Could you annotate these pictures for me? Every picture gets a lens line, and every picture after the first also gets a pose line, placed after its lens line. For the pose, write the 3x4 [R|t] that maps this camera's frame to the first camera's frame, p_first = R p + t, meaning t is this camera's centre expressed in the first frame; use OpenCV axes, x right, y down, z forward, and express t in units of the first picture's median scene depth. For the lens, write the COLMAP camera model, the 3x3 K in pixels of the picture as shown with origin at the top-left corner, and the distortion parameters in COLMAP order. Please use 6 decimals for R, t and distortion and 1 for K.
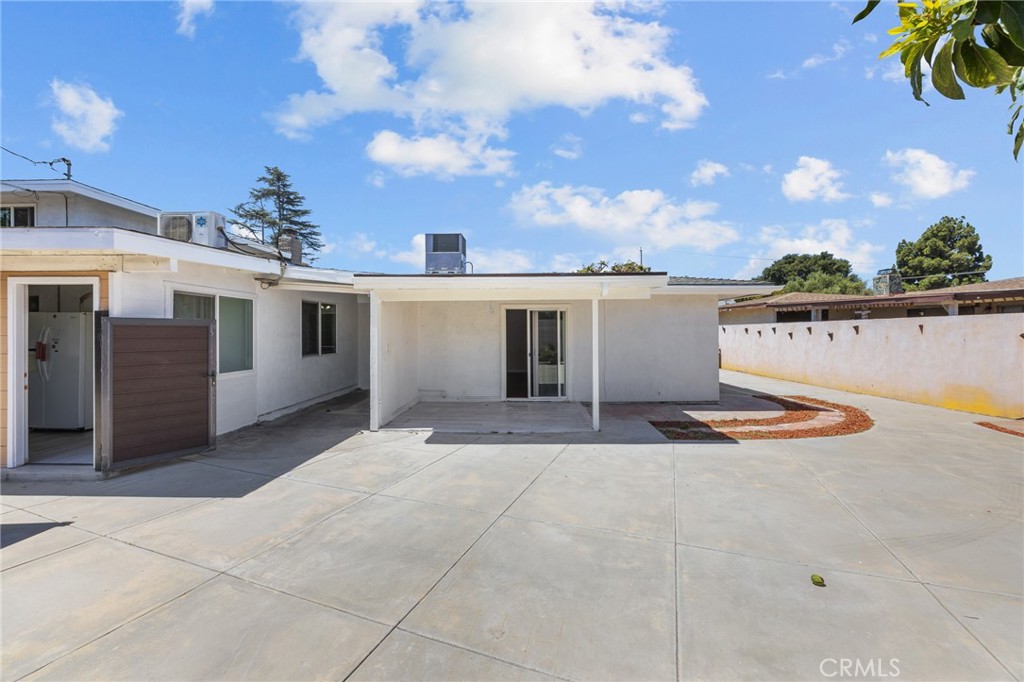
lens RADIAL K [[390.0, 0, 510.7], [0, 390.0, 335.9], [0, 0, 1]] dist [-0.000278, 0.000132]
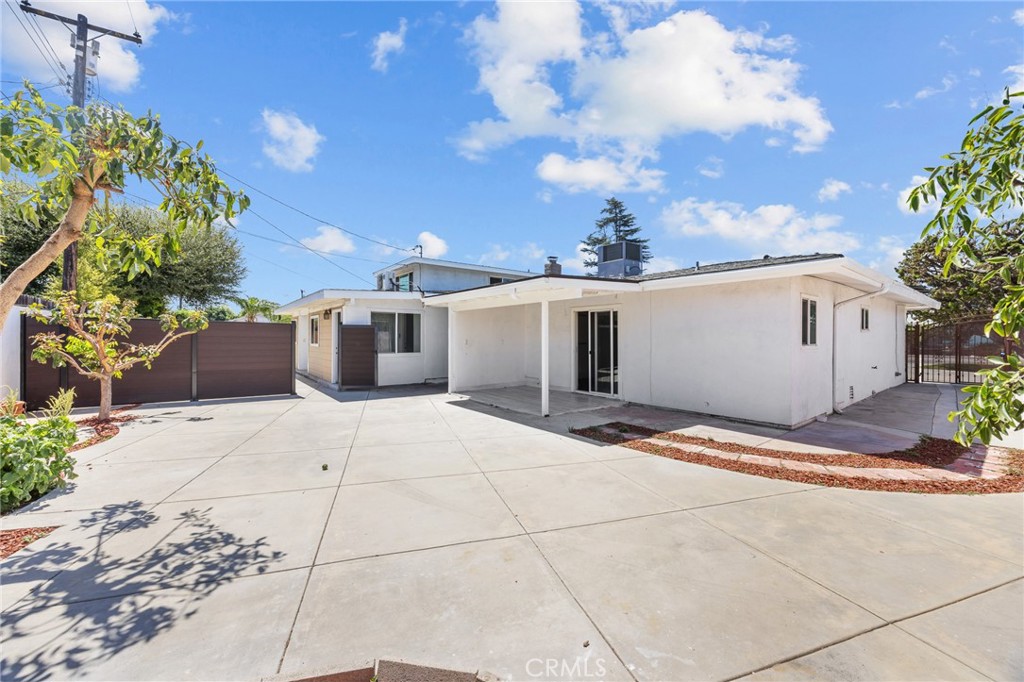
lens RADIAL K [[390.0, 0, 511.9], [0, 390.0, 336.0], [0, 0, 1]] dist [-0.000278, 0.000132]
pose [[1.000000, -0.000040, 0.000096, -0.442585], [0.000039, 1.000000, 0.000943, 0.011529], [-0.000096, -0.000943, 1.000000, -0.151181]]
